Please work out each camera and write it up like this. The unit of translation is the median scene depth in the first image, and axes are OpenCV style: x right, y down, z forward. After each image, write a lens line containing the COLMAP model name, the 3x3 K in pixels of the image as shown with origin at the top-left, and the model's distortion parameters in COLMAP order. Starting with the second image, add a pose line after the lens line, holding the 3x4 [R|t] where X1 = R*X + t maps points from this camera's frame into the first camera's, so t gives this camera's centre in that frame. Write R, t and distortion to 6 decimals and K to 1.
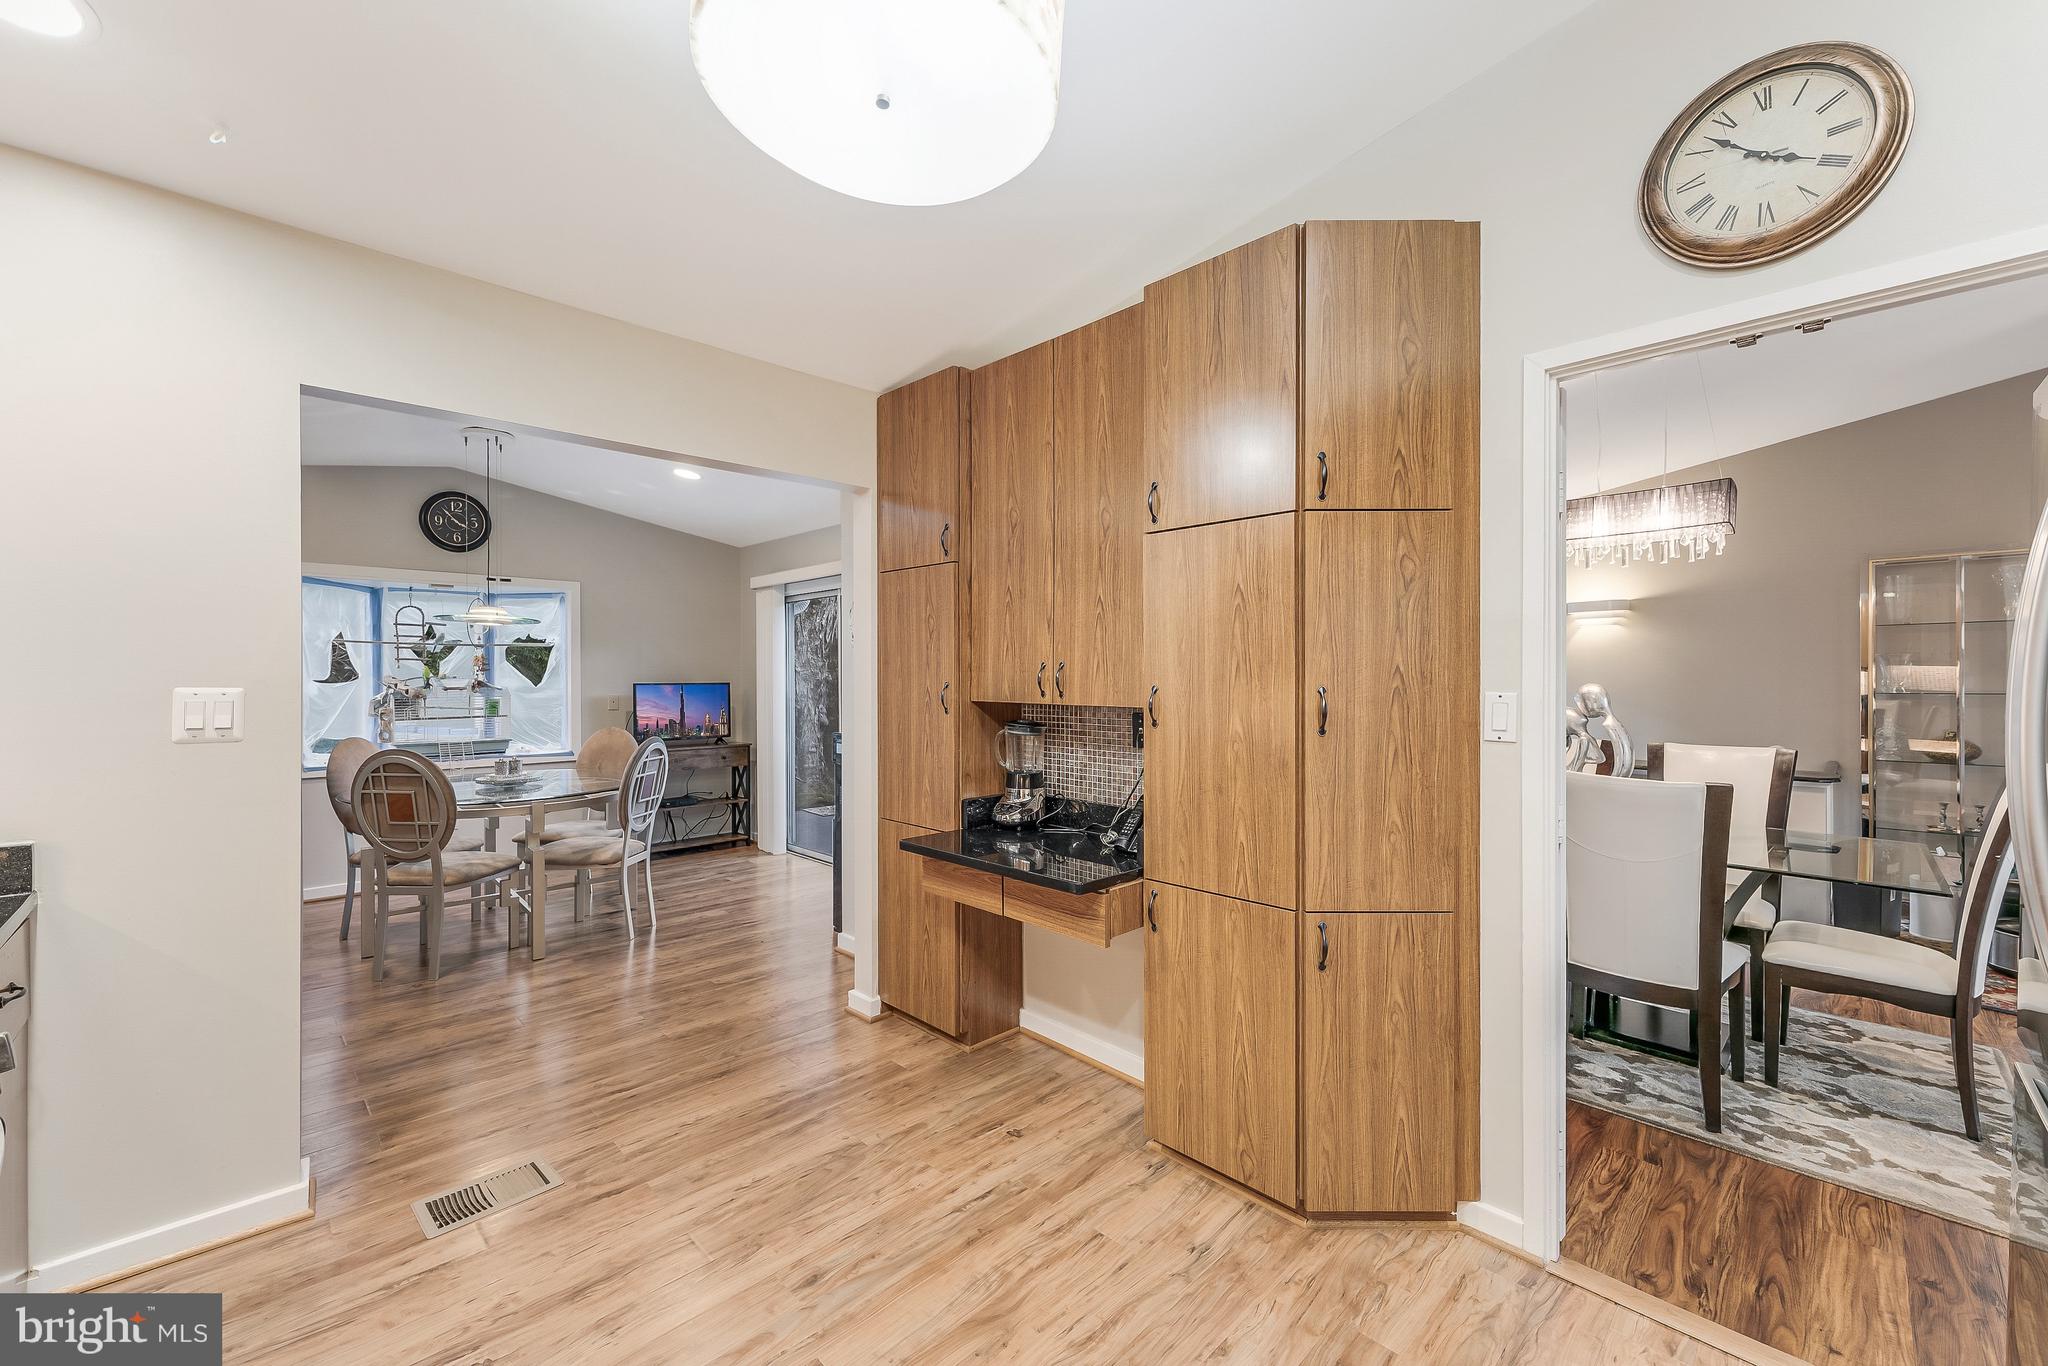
lens RADIAL K [[828.6, 0, 1035.5], [0, 828.6, 690.1], [0, 0, 1]] dist [0.001579, 0.000061]
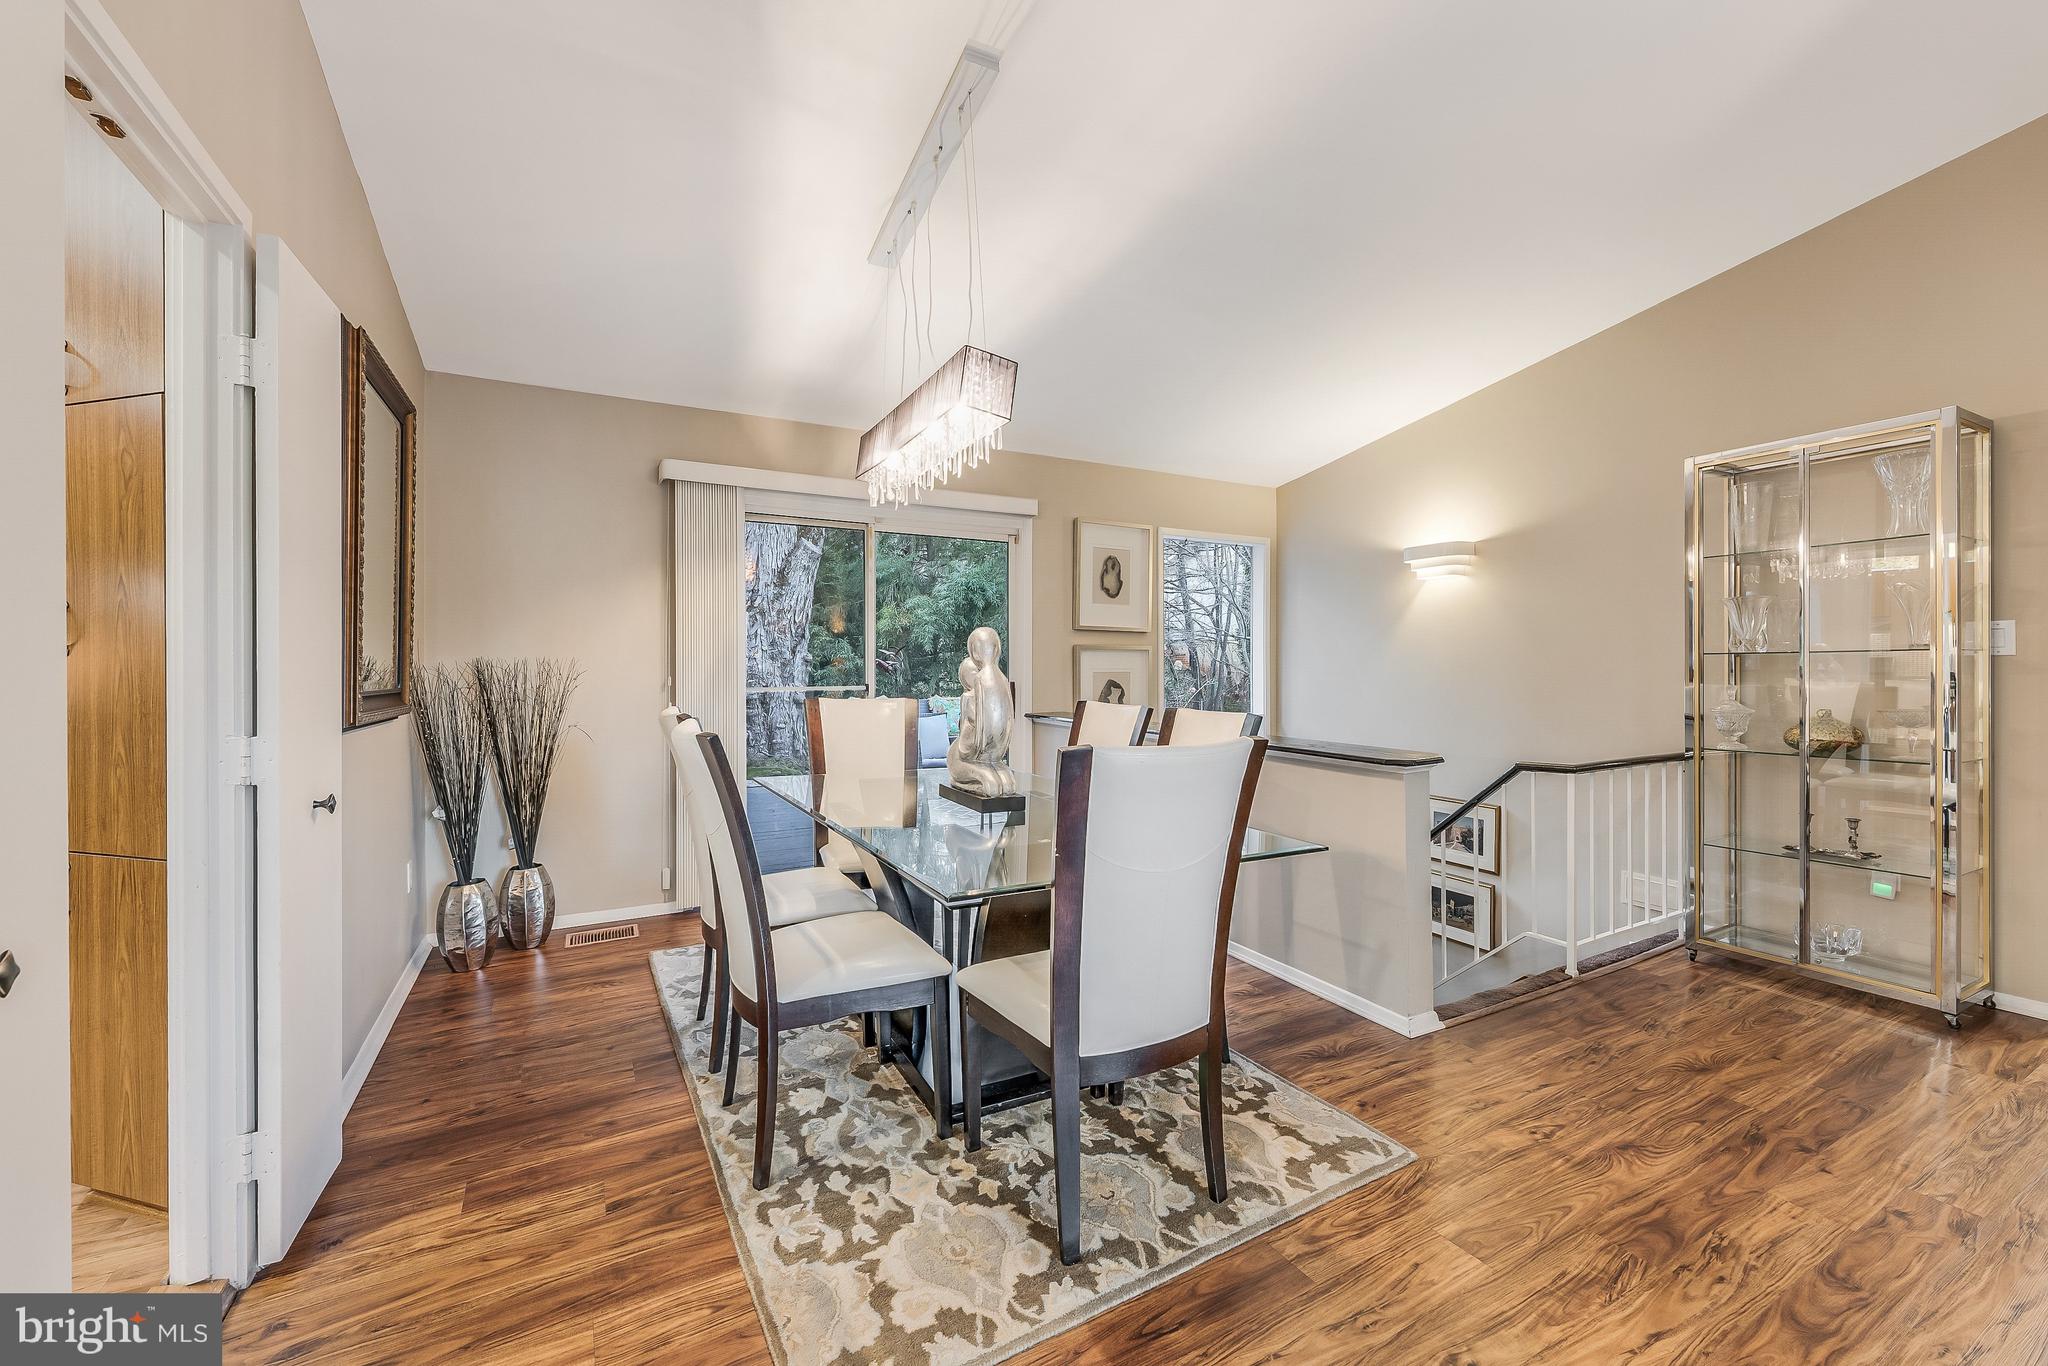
lens RADIAL K [[828.6, 0, 1030.2], [0, 828.6, 673.0], [0, 0, 1]] dist [0.001579, 0.000061]
pose [[0.962517, 0.002738, -0.271208, 0.492920], [-0.005644, 0.999935, -0.009934, 0.022925], [0.271163, 0.011093, 0.962470, 0.124178]]
